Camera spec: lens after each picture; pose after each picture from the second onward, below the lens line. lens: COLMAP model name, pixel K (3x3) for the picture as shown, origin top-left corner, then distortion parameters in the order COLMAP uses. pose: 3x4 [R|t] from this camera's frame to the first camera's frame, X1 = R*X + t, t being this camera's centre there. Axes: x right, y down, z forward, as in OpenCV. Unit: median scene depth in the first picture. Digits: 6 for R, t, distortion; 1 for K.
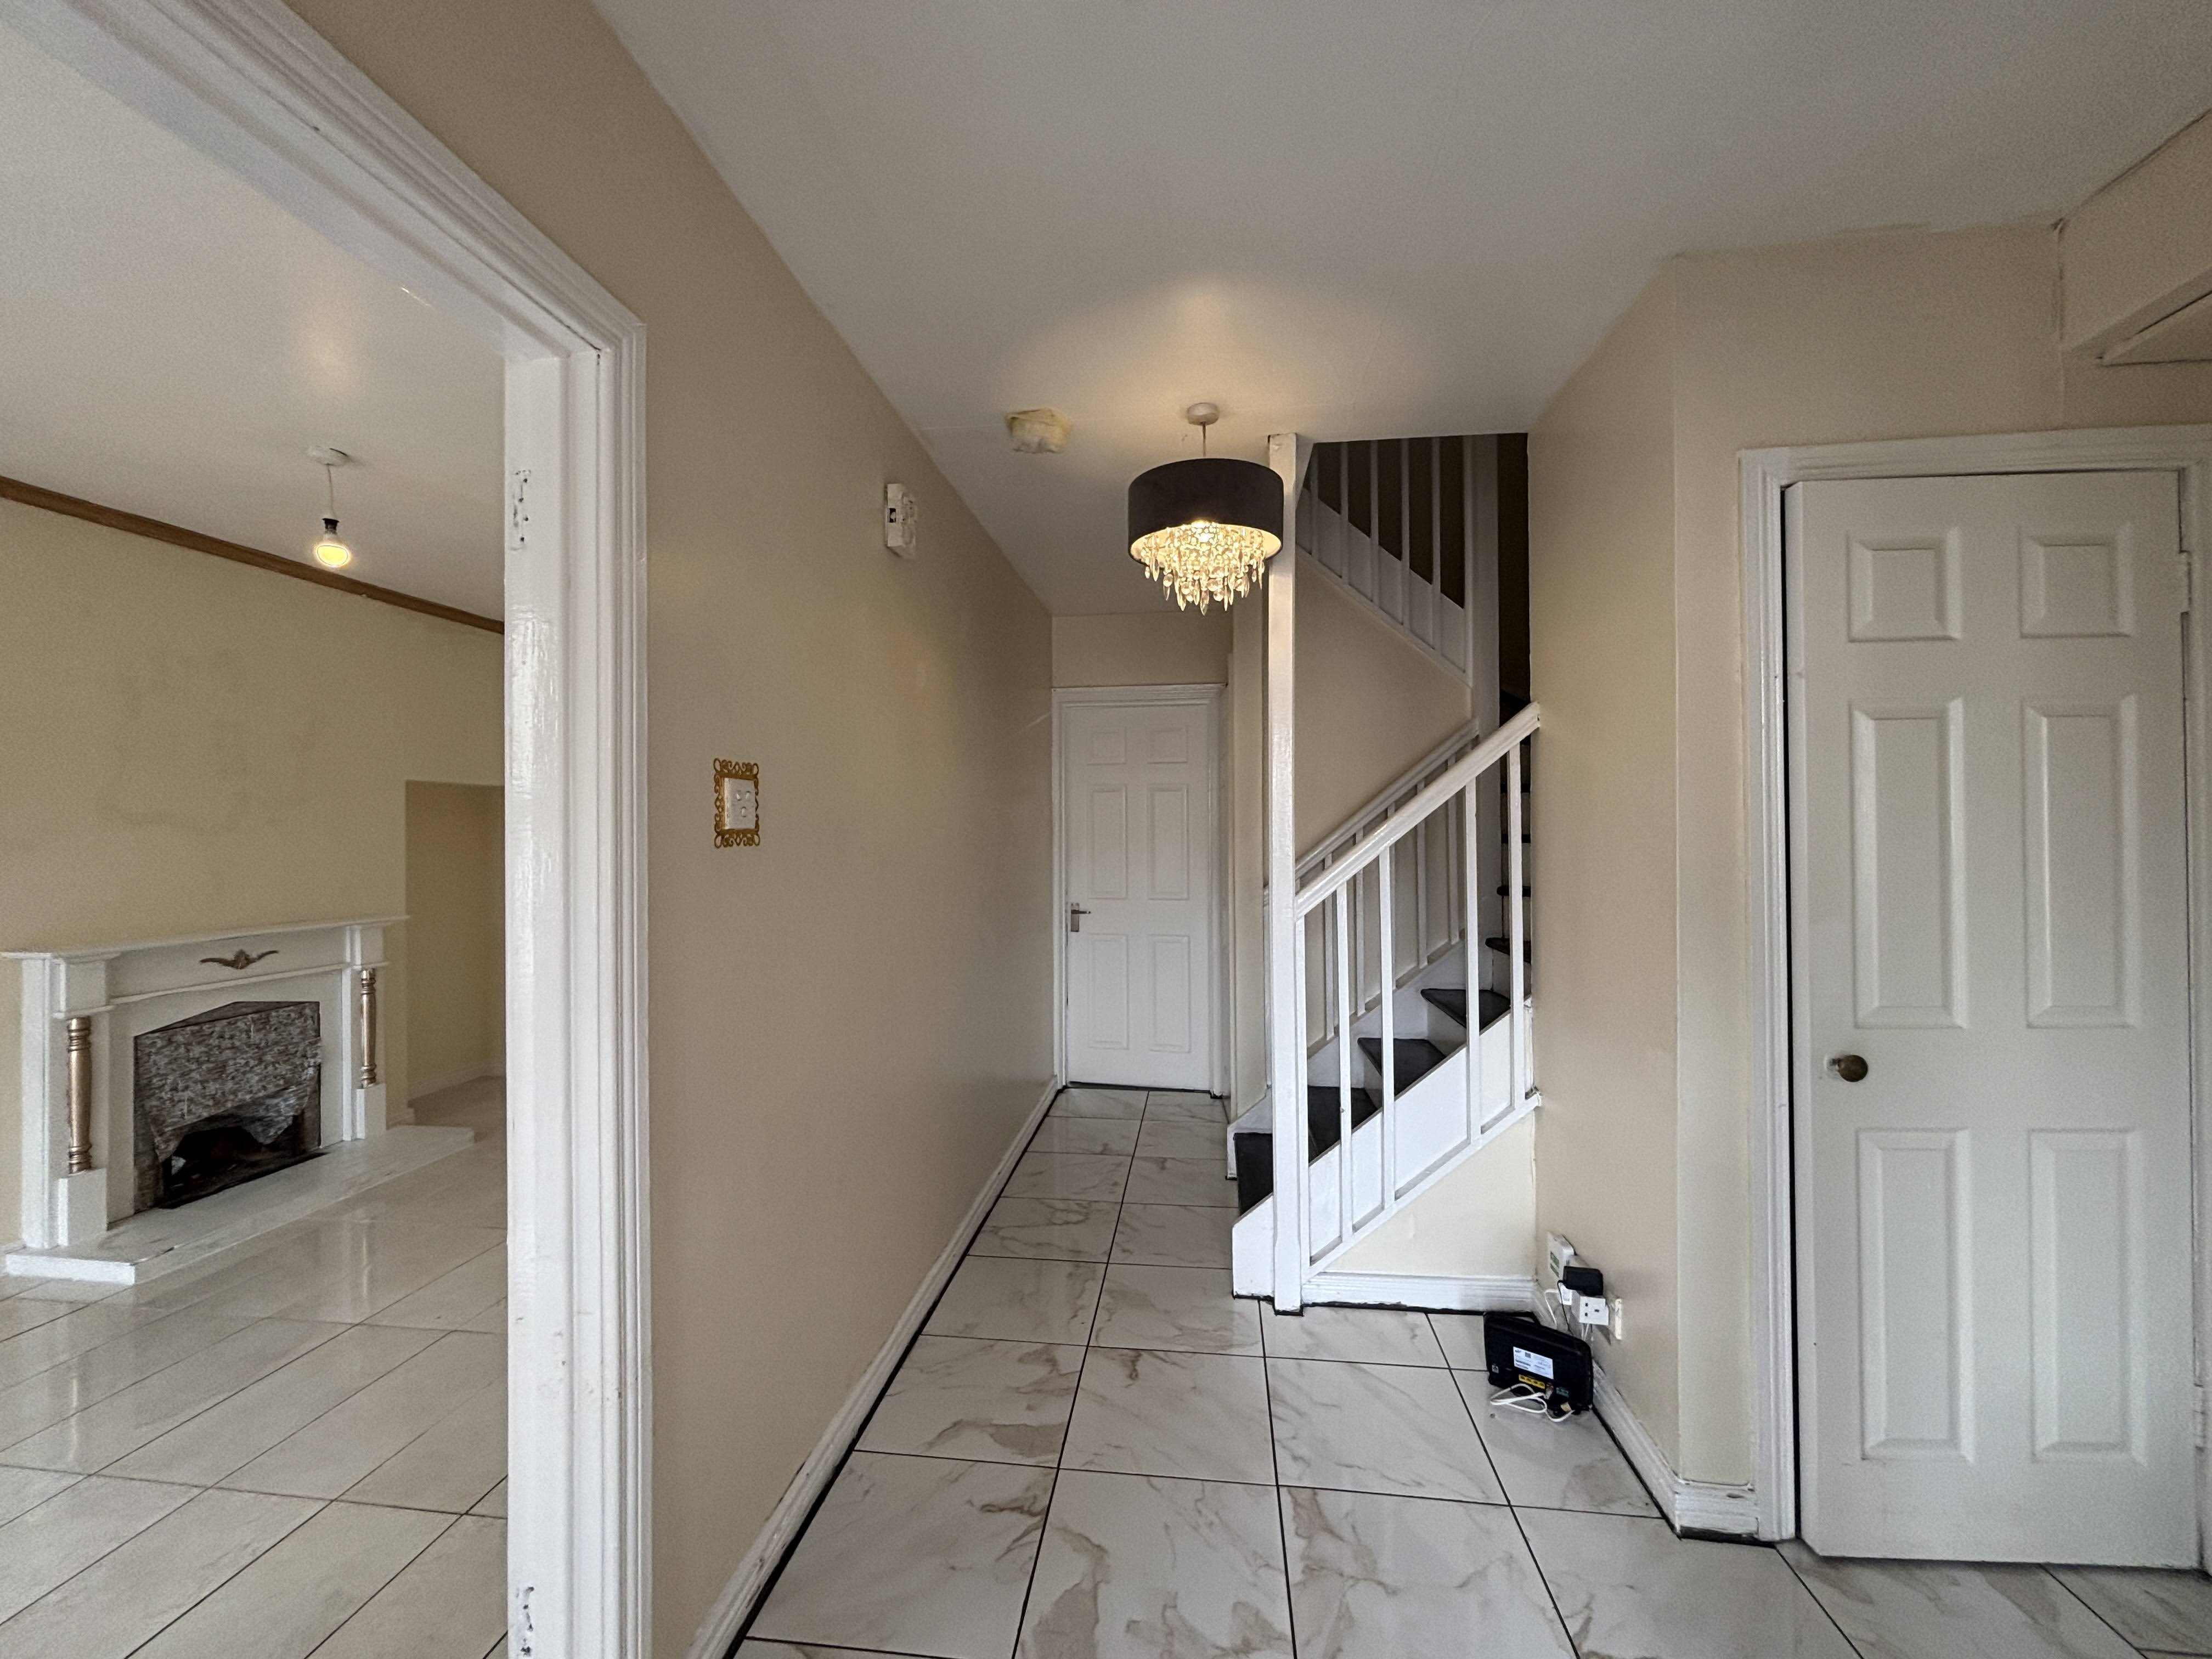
lens RADIAL K [[888.9, 0, 1113.1], [0, 888.9, 825.7], [0, 0, 1]] dist [0.000547, -0.001841]
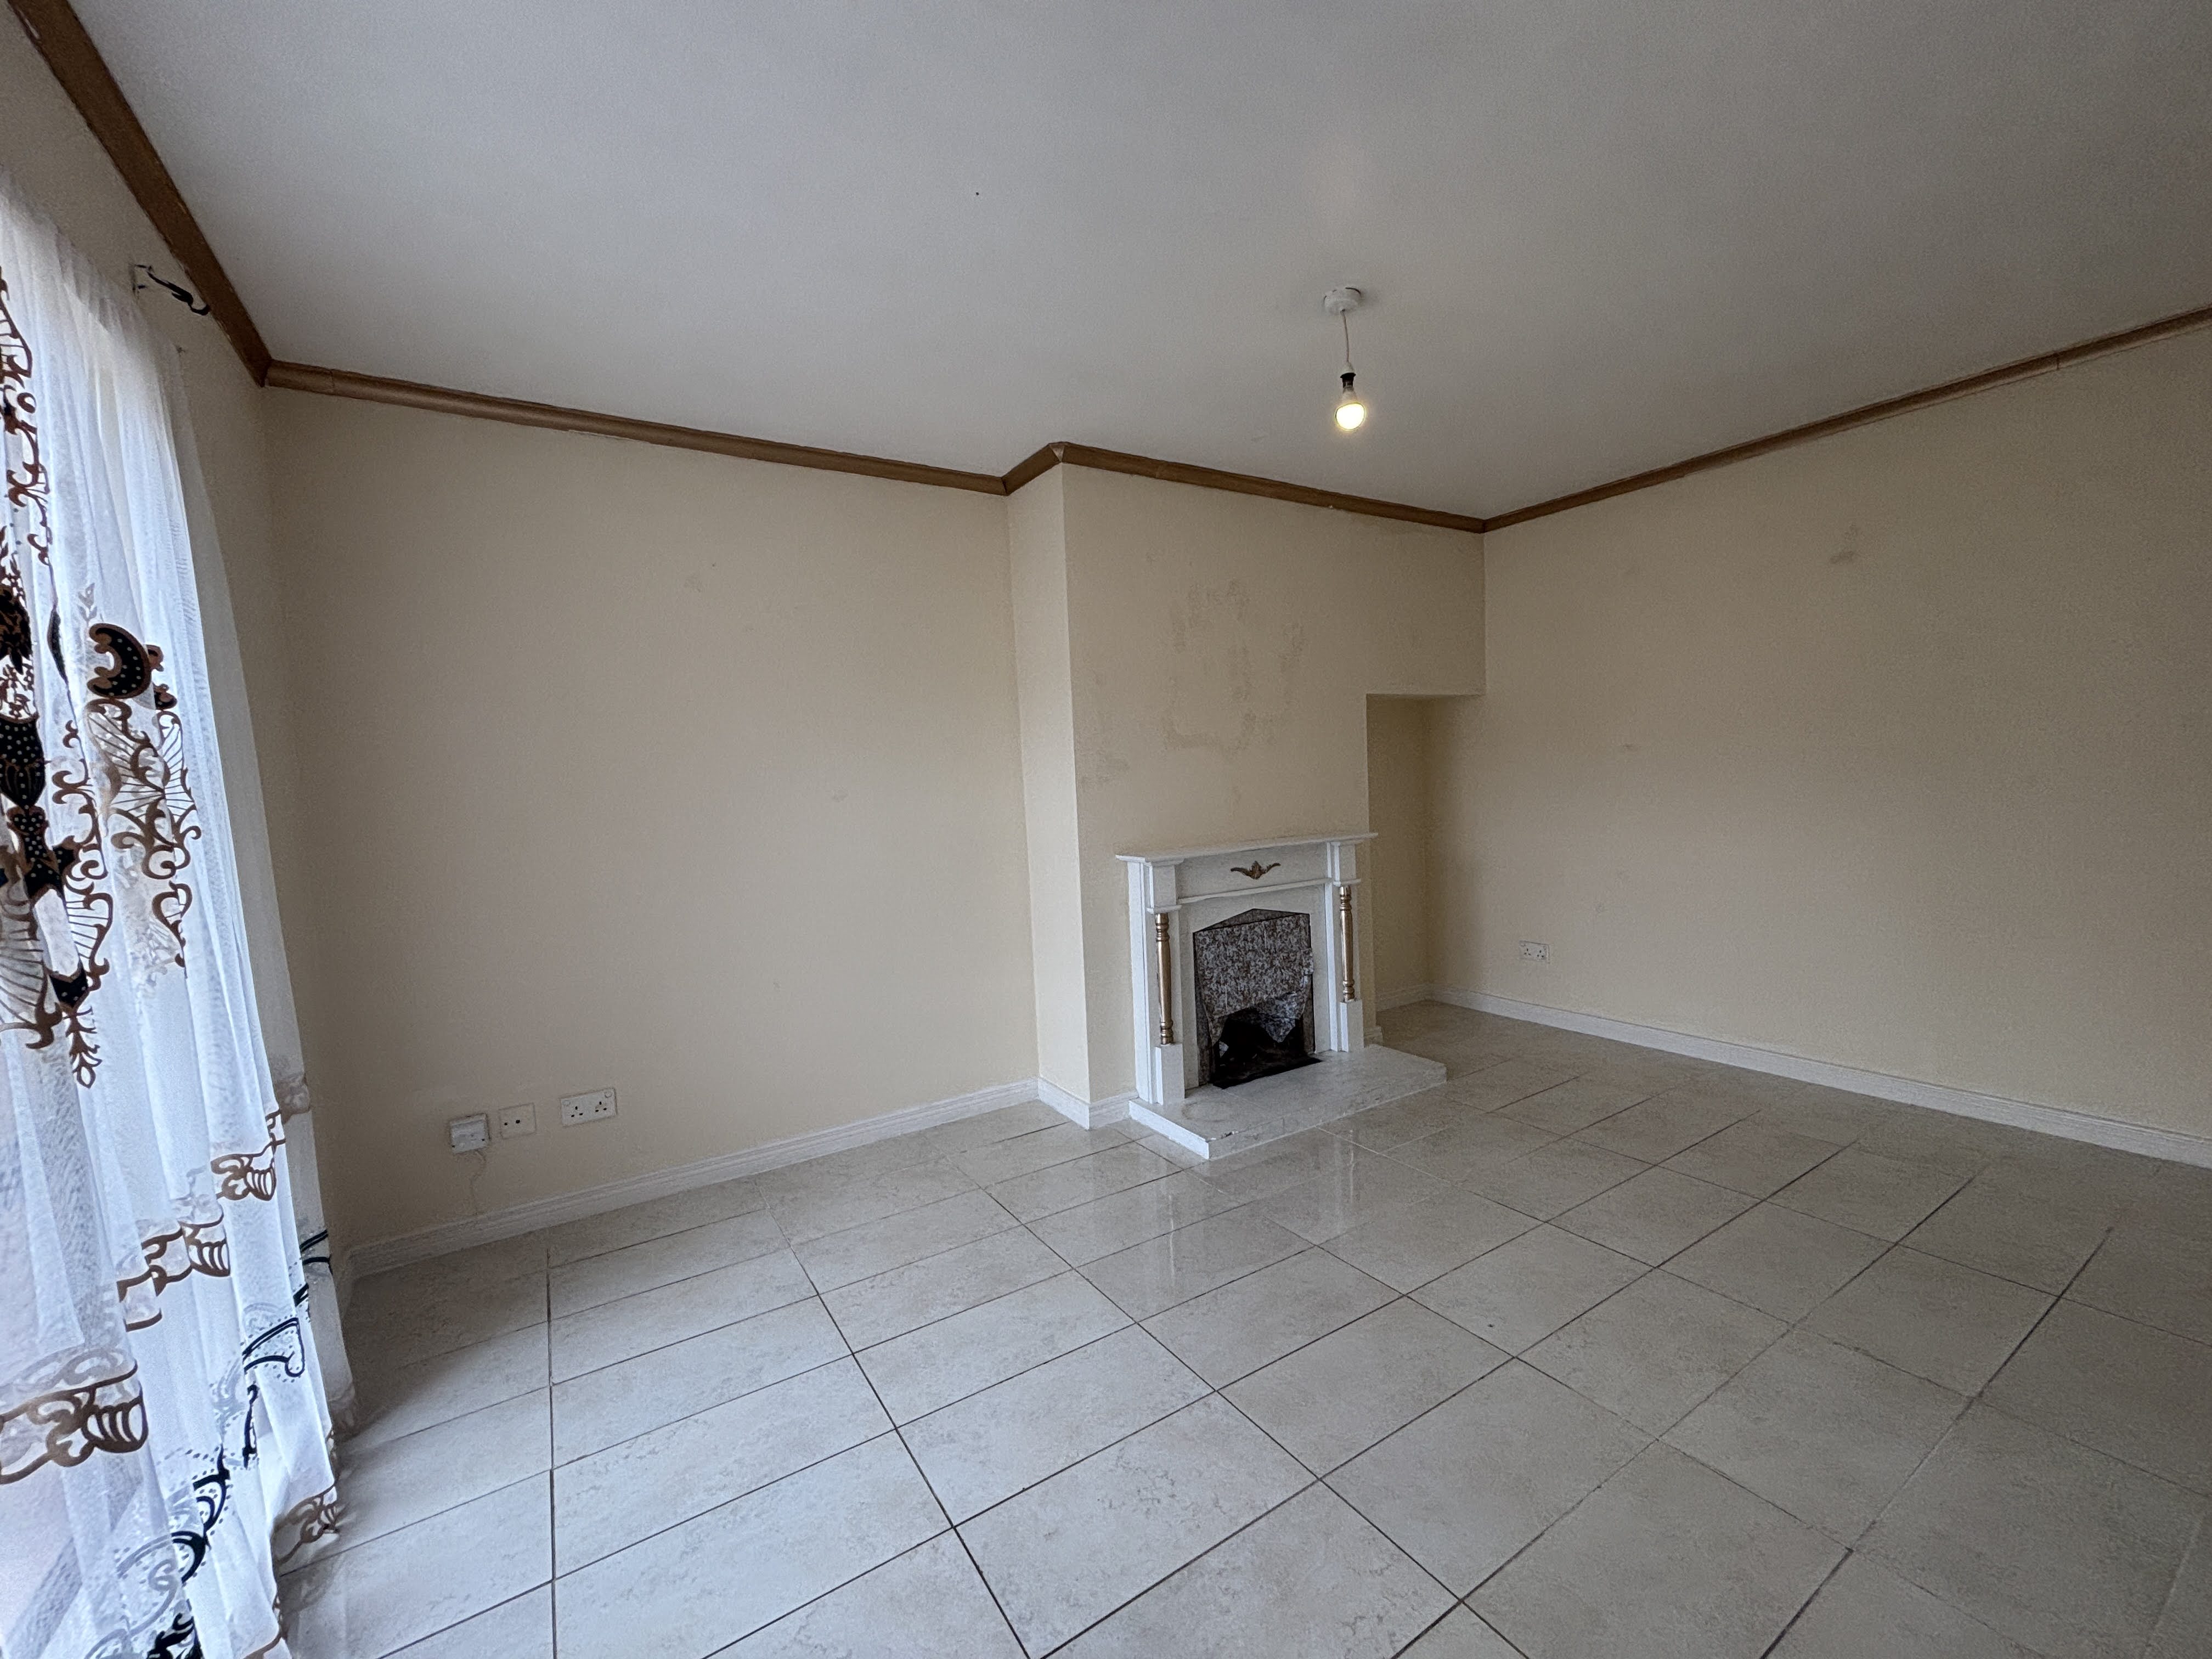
lens RADIAL K [[888.9, 0, 1098.2], [0, 888.9, 831.8], [0, 0, 1]] dist [0.000547, -0.001841]
pose [[0.632502, 0.026514, -0.774105, -0.280796], [0.043567, 0.996614, 0.069732, 0.022114], [0.773333, -0.077831, 0.629205, 0.185076]]
